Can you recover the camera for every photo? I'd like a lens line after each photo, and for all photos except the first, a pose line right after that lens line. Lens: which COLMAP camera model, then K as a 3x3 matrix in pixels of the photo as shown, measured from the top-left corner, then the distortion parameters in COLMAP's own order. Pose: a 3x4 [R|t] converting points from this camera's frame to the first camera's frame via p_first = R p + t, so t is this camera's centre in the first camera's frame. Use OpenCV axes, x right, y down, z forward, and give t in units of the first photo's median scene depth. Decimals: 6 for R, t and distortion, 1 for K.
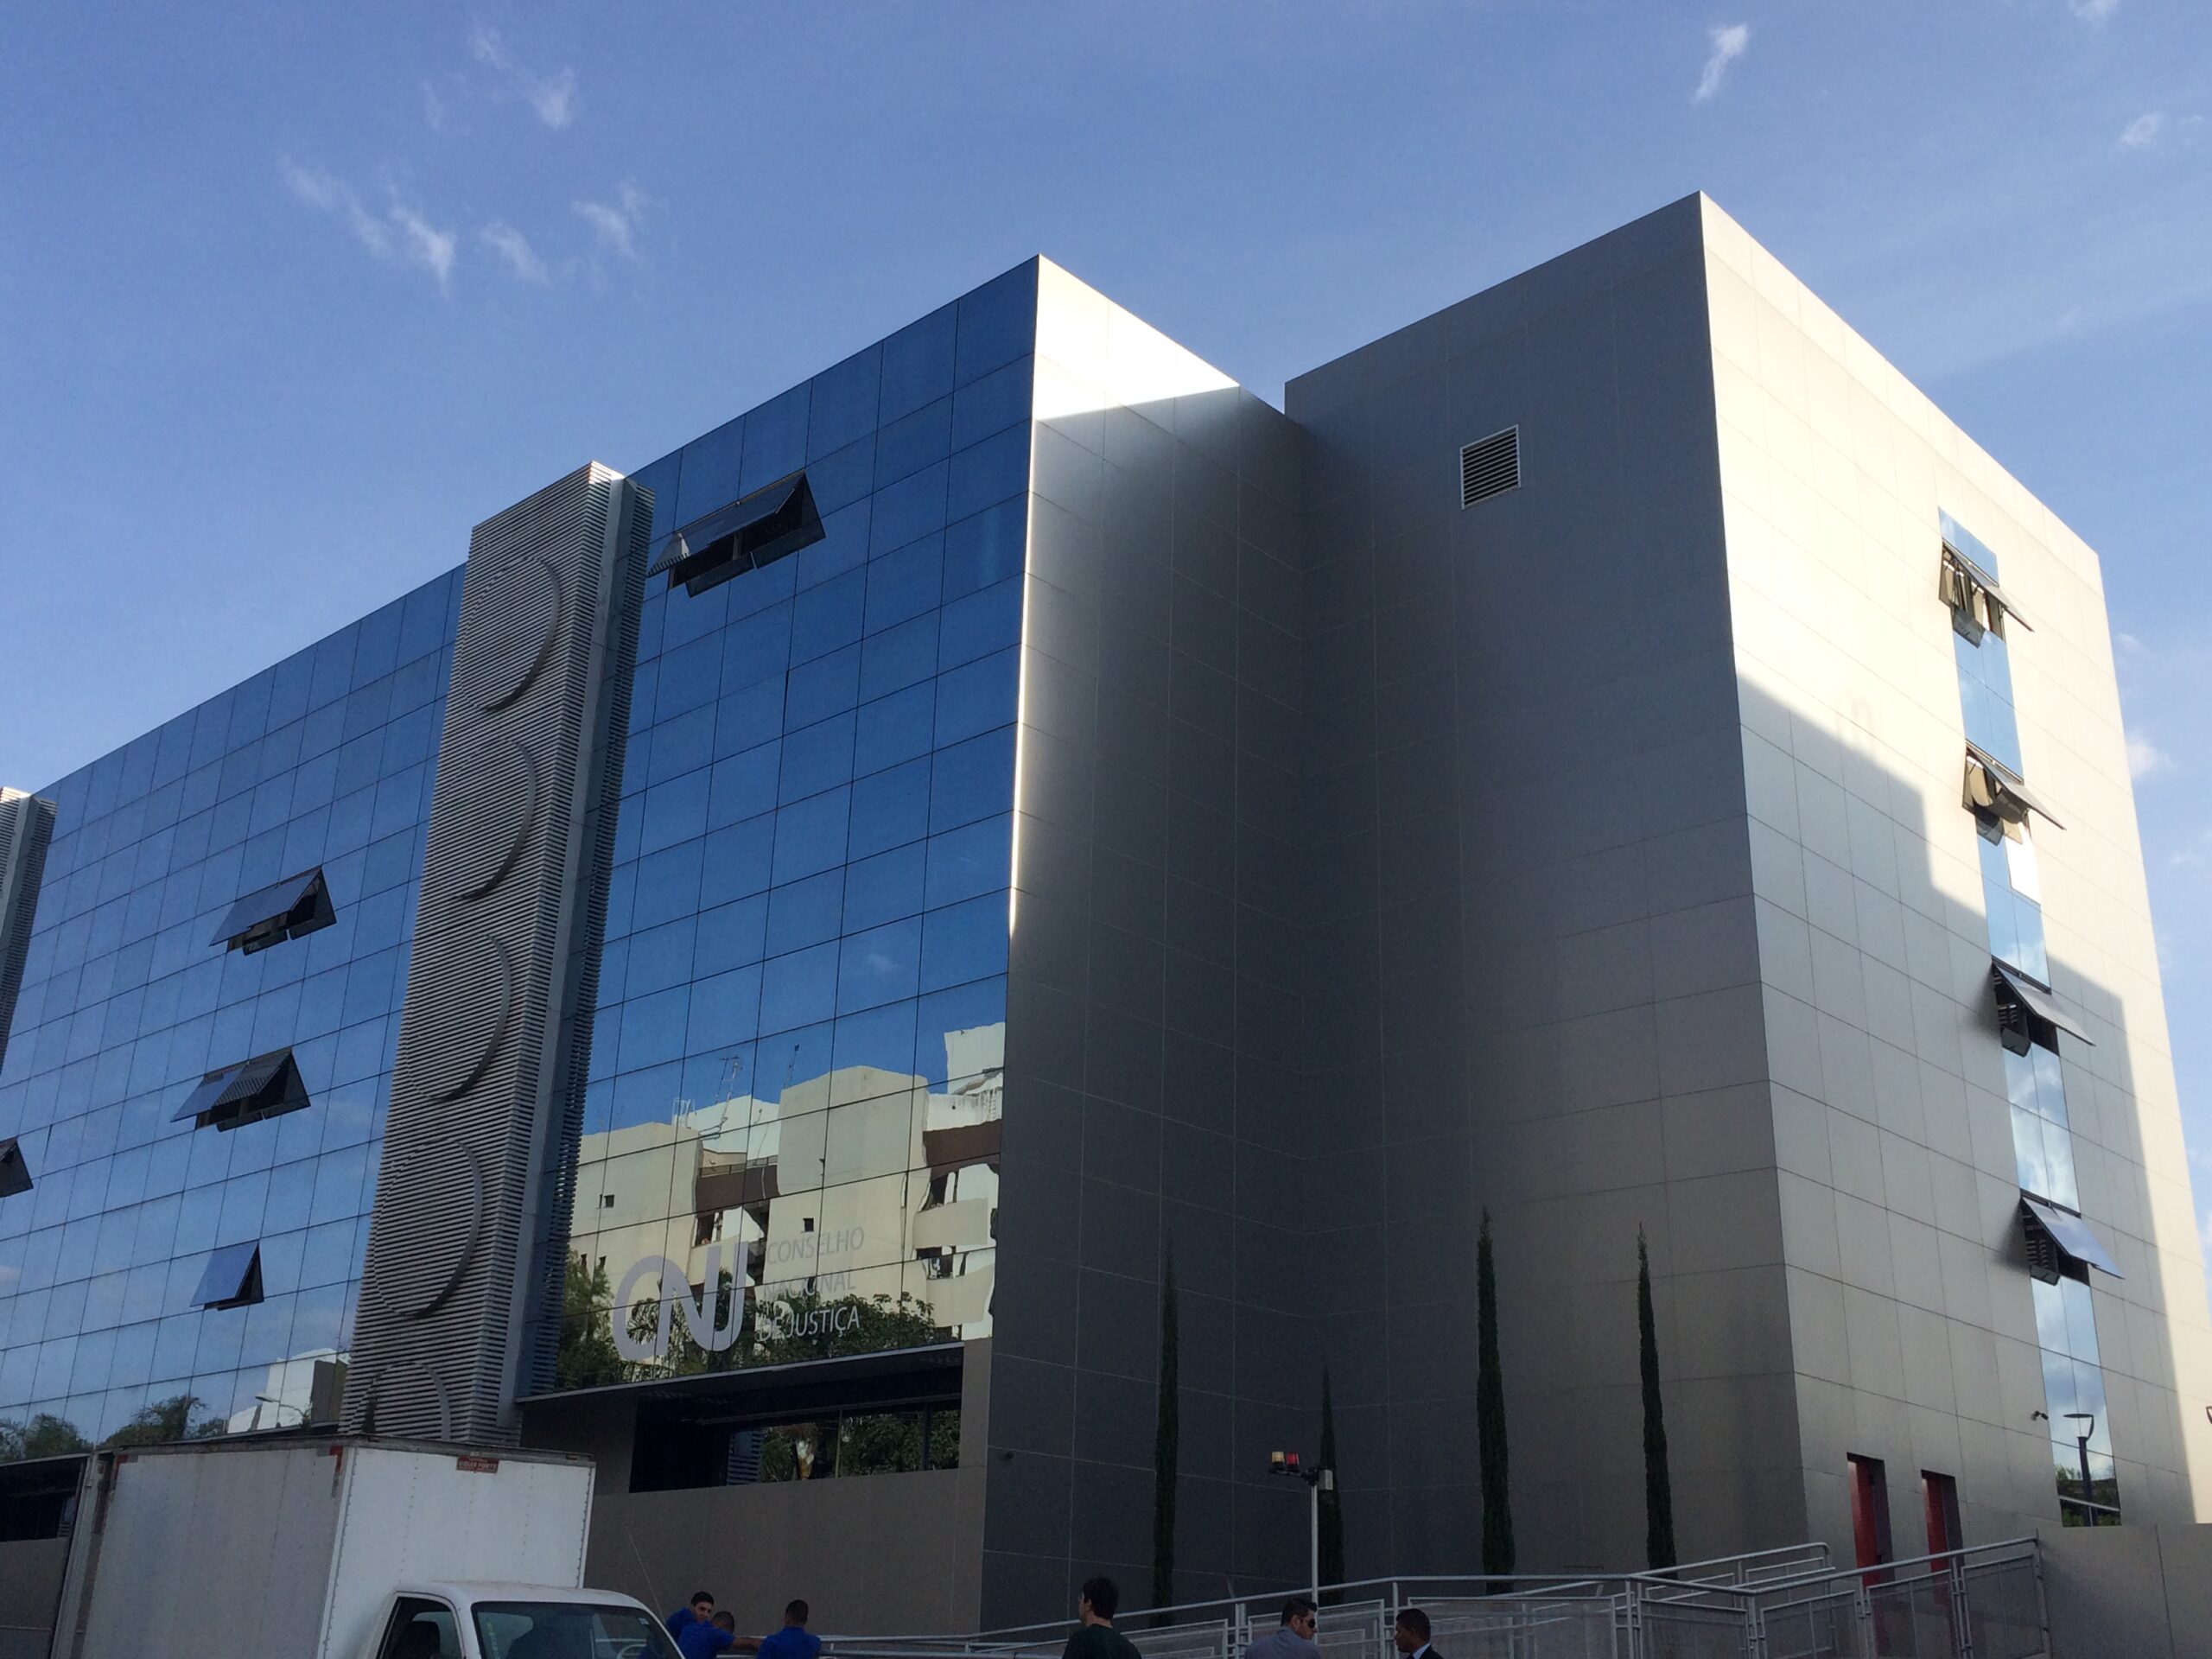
lens RADIAL K [[2279.5, 0, 1107.2], [0, 2279.5, 828.2], [0, 0, 1]] dist [0.059264, 0.000000]
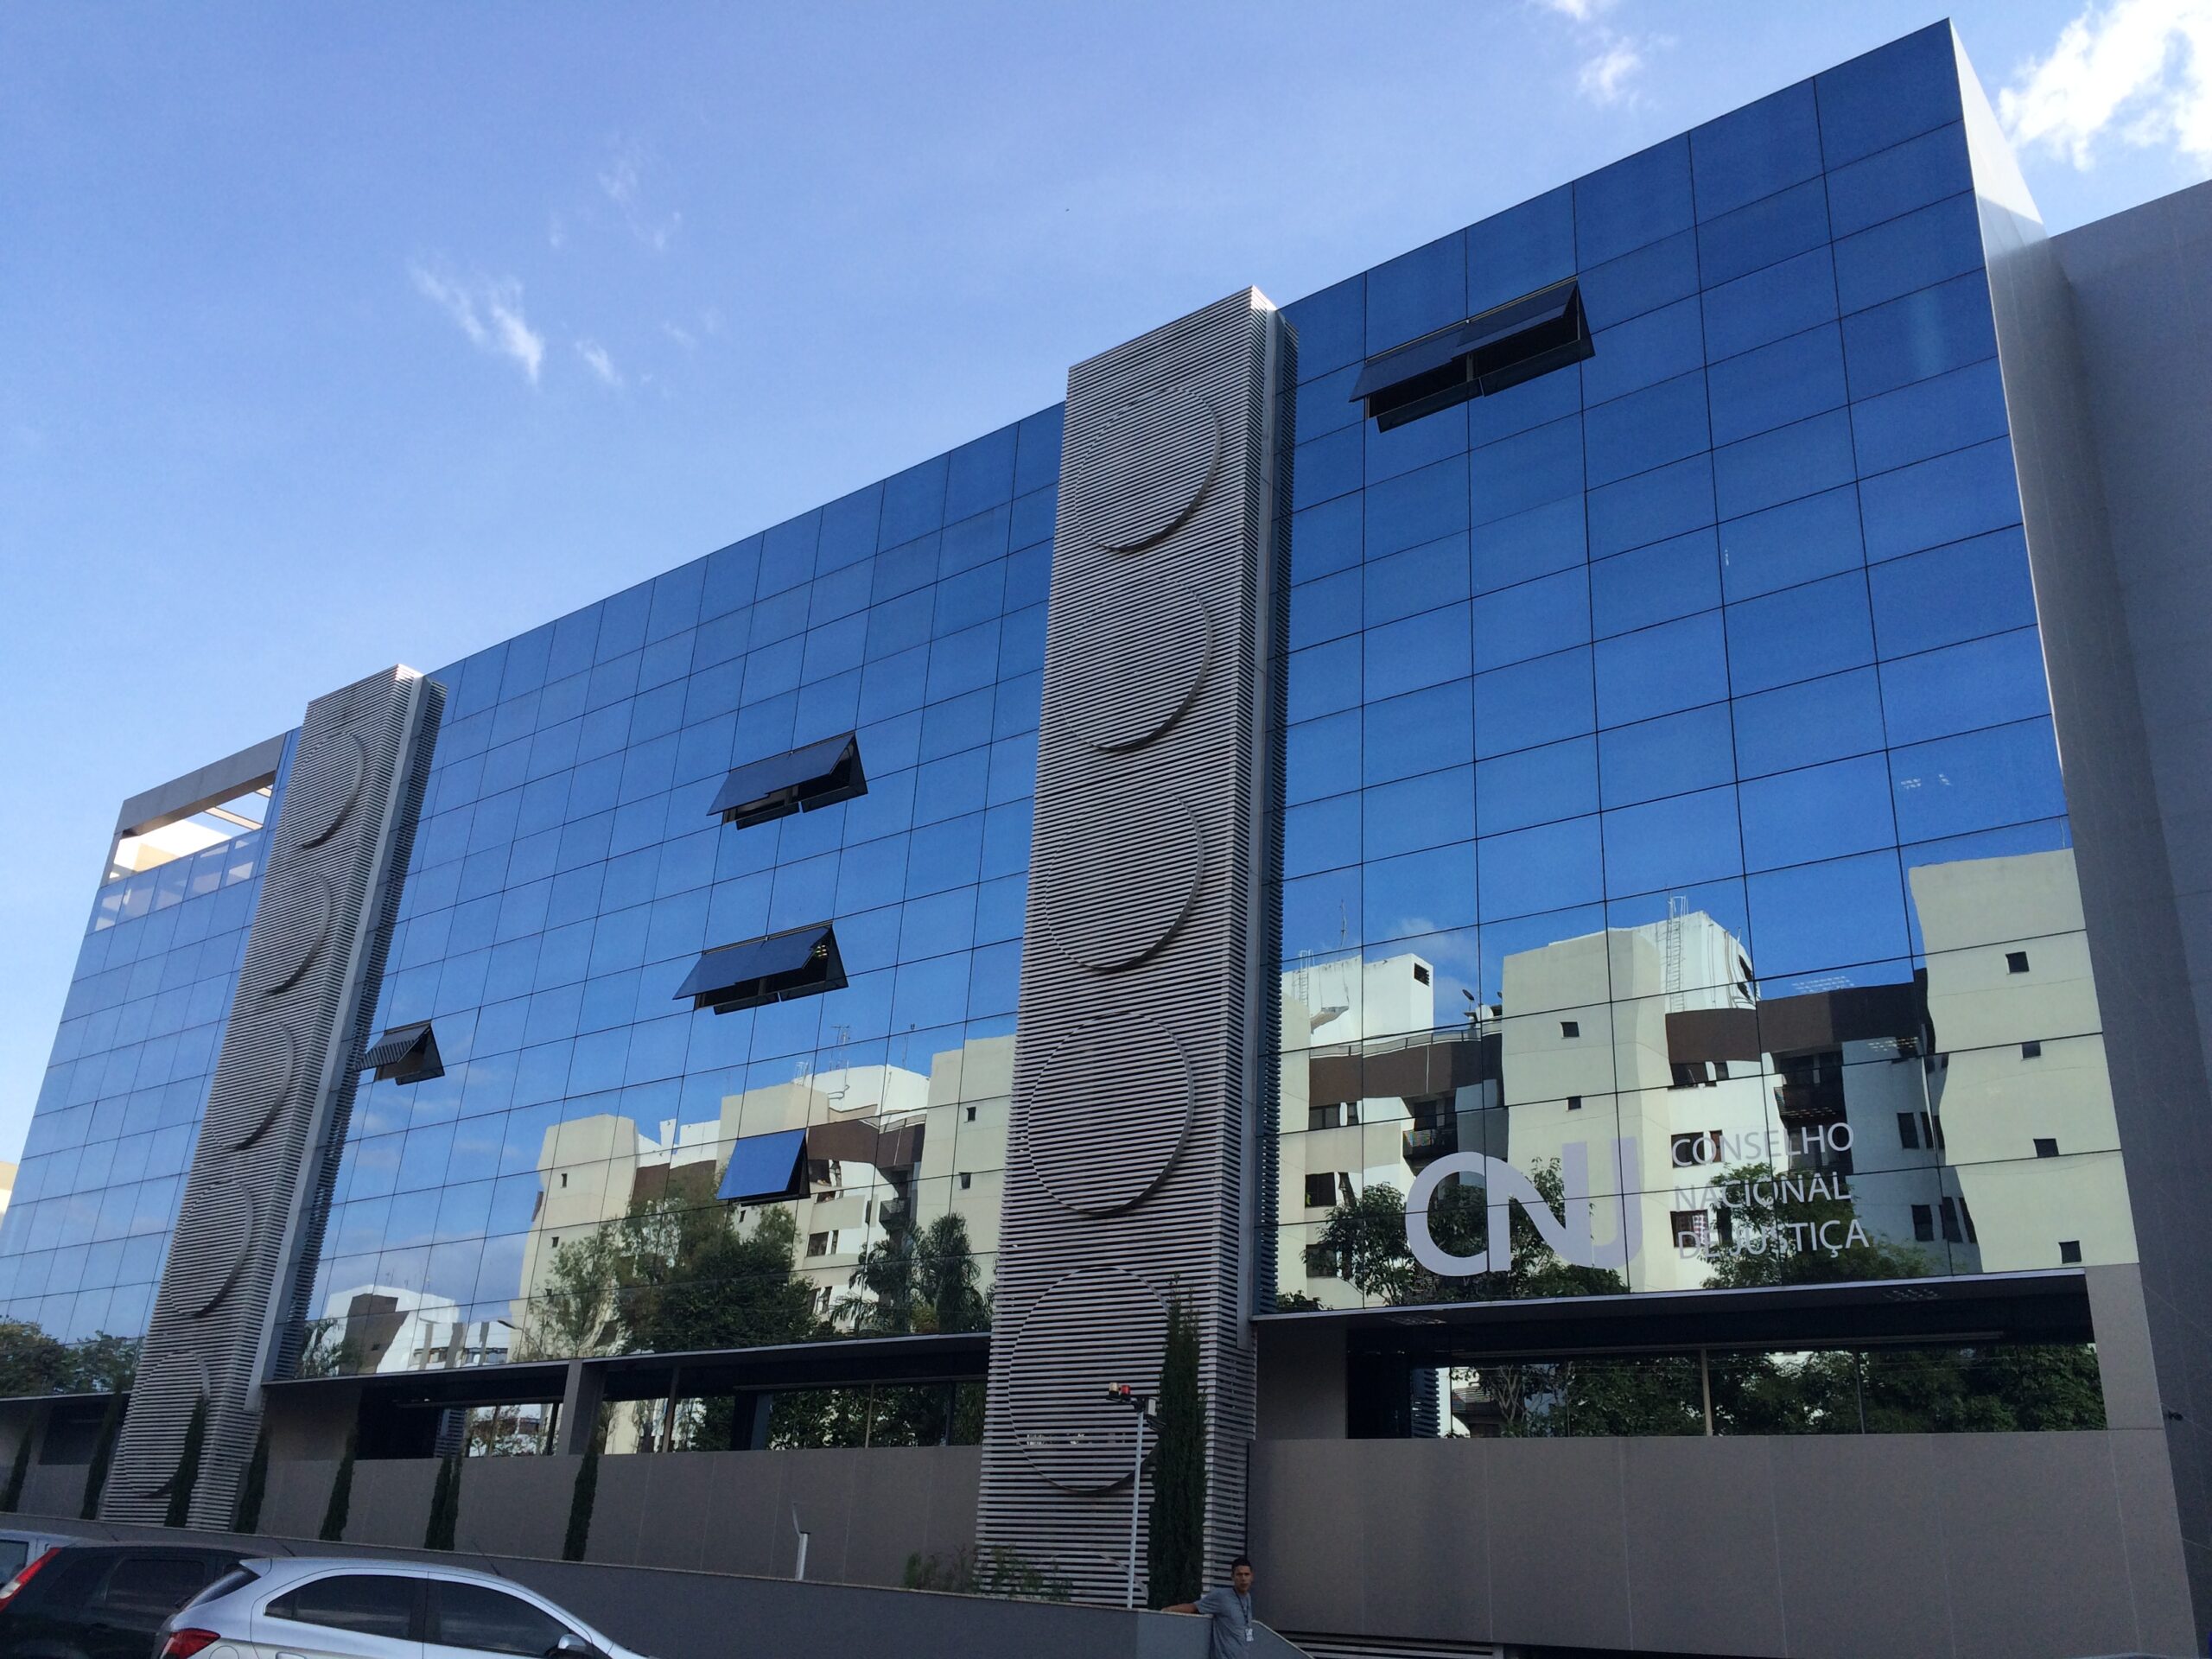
lens RADIAL K [[1859.8, 0, 1123.6], [0, 1859.8, 879.7], [0, 0, 1]] dist [0.064515, -0.069272]
pose [[0.994604, 0.069745, 0.076804, -0.314211], [-0.068377, 0.997453, -0.020308, 0.090498], [-0.078025, 0.014947, 0.996839, 0.274505]]
